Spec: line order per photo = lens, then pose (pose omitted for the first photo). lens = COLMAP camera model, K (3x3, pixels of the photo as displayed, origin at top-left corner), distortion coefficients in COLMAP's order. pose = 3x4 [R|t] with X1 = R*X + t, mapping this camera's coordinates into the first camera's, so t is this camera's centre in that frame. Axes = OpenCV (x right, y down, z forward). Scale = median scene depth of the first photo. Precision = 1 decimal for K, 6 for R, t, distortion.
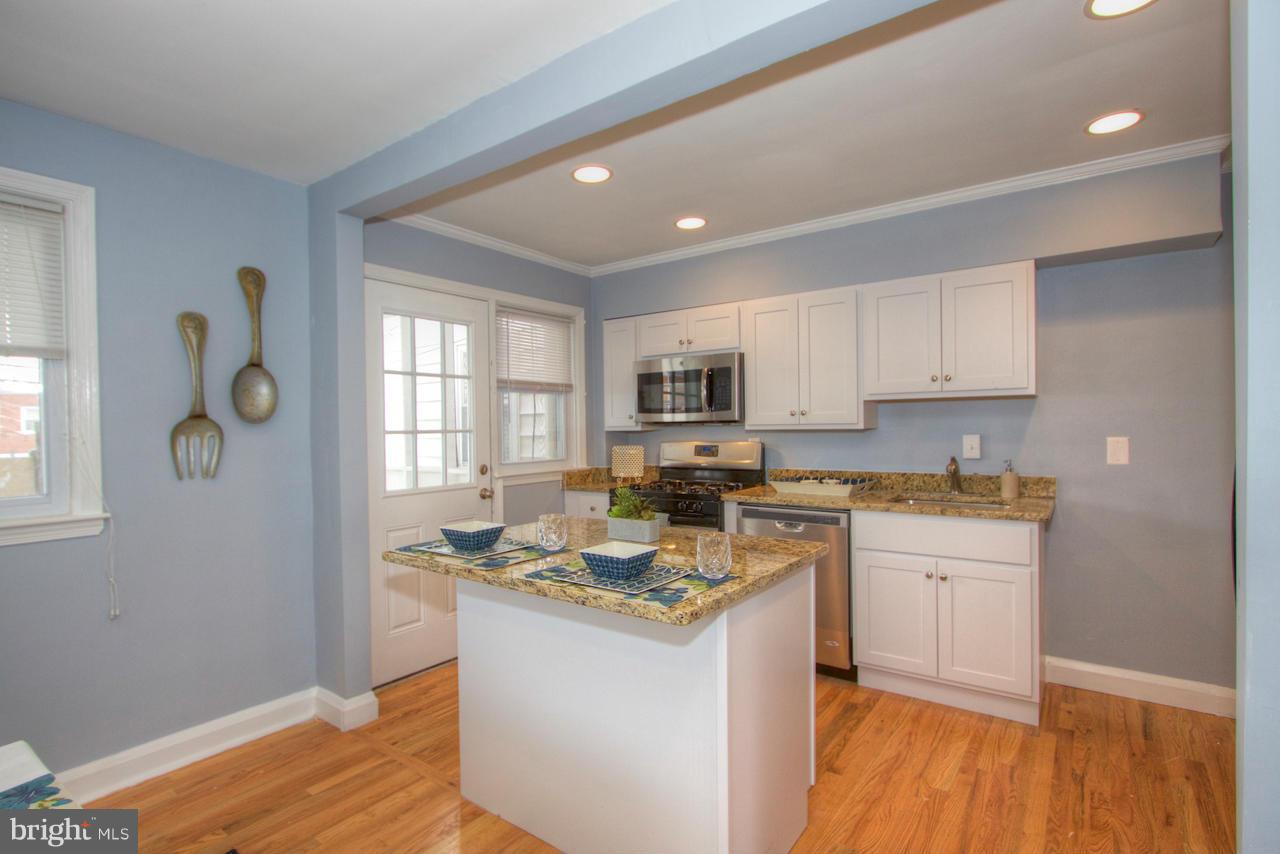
lens RADIAL K [[611.3, 0, 623.3], [0, 611.3, 432.7], [0, 0, 1]] dist [-0.015728, 0.000369]
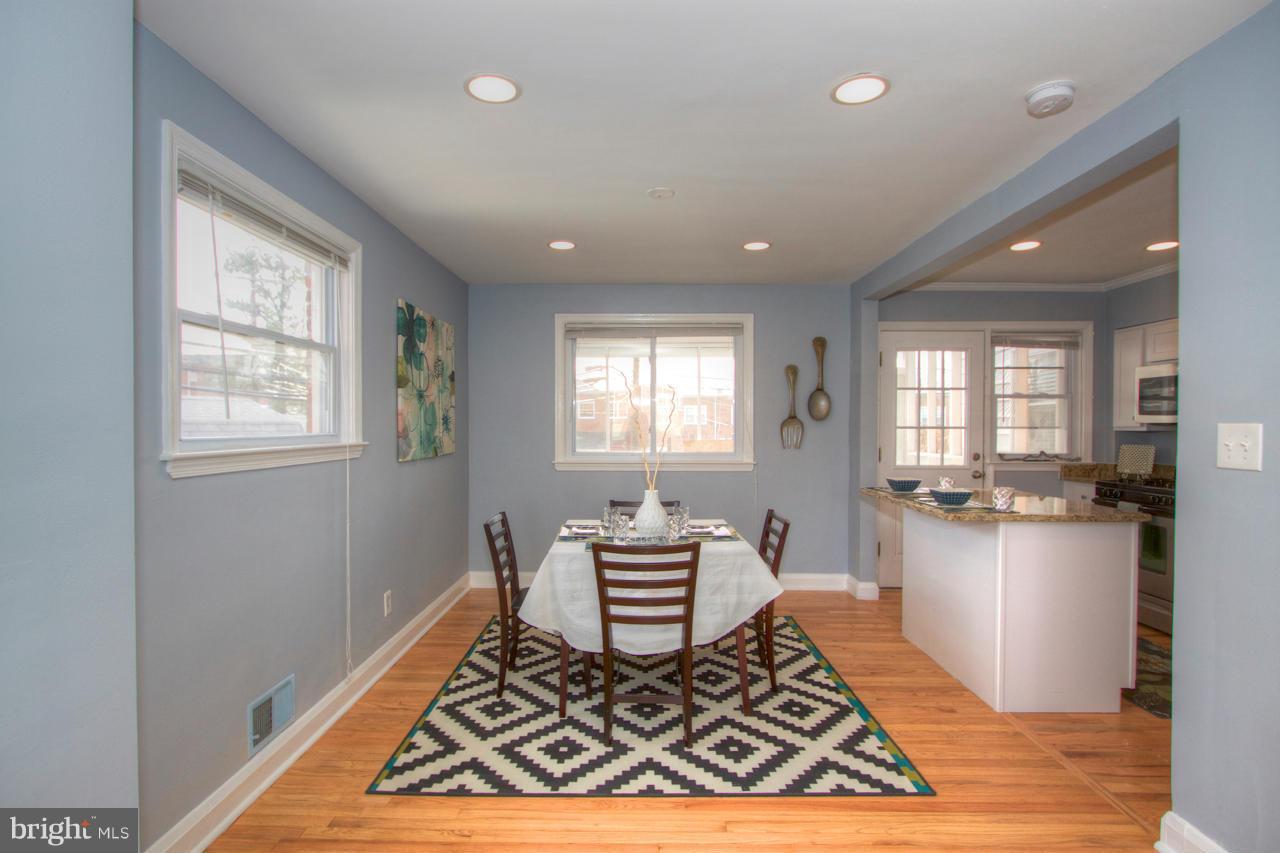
lens RADIAL K [[622.8, 0, 640.1], [0, 622.8, 433.2], [0, 0, 1]] dist [-0.001996, -0.000031]
pose [[0.598520, 0.026428, -0.800672, 0.450002], [-0.020580, 0.999633, 0.017611, -0.000559], [0.800843, 0.005937, 0.598845, -0.440100]]
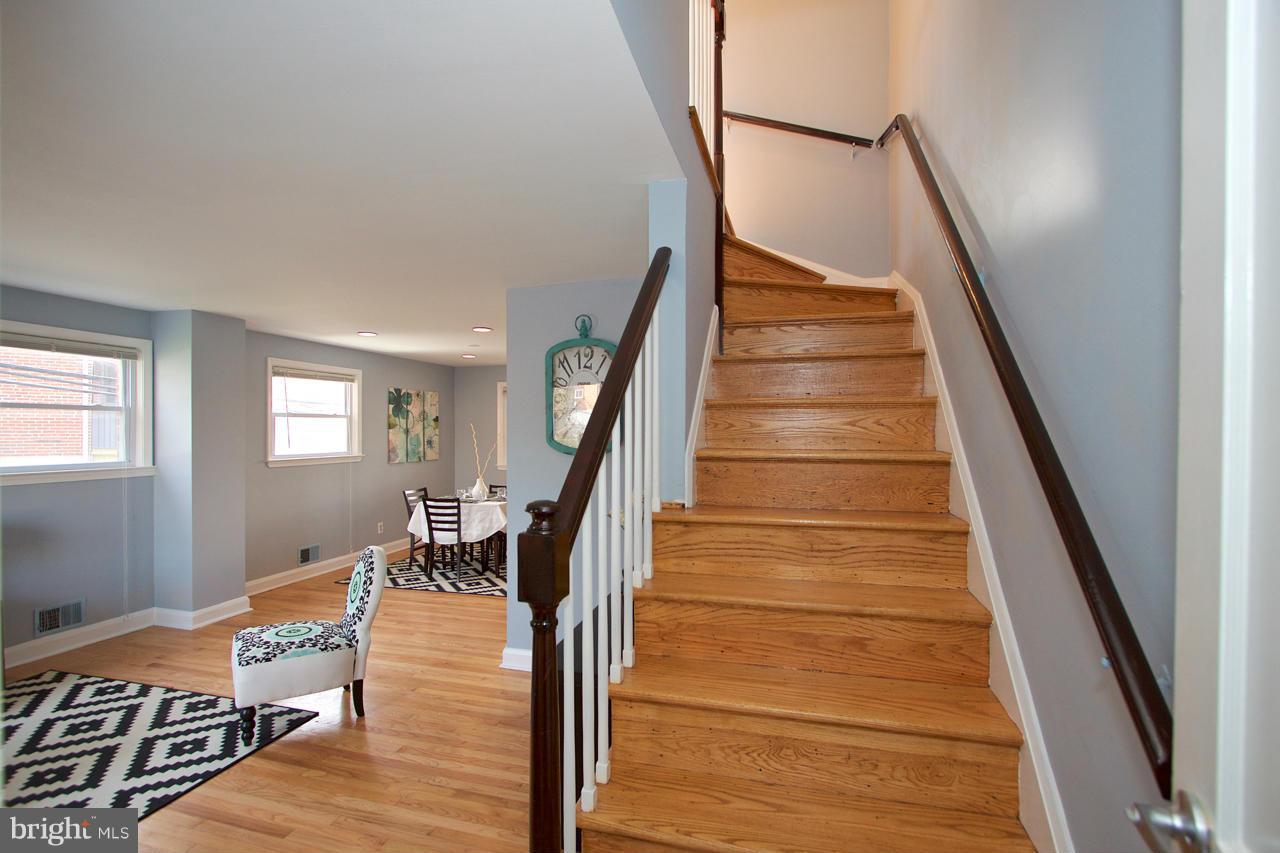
lens RADIAL K [[601.0, 0, 639.2], [0, 601.0, 437.9], [0, 0, 1]] dist [-0.020100, 0.001786]
pose [[0.373734, 0.026565, -0.927156, 1.678386], [-0.020394, 0.999583, 0.020420, -0.078746], [0.927312, 0.011276, 0.374120, -0.120177]]
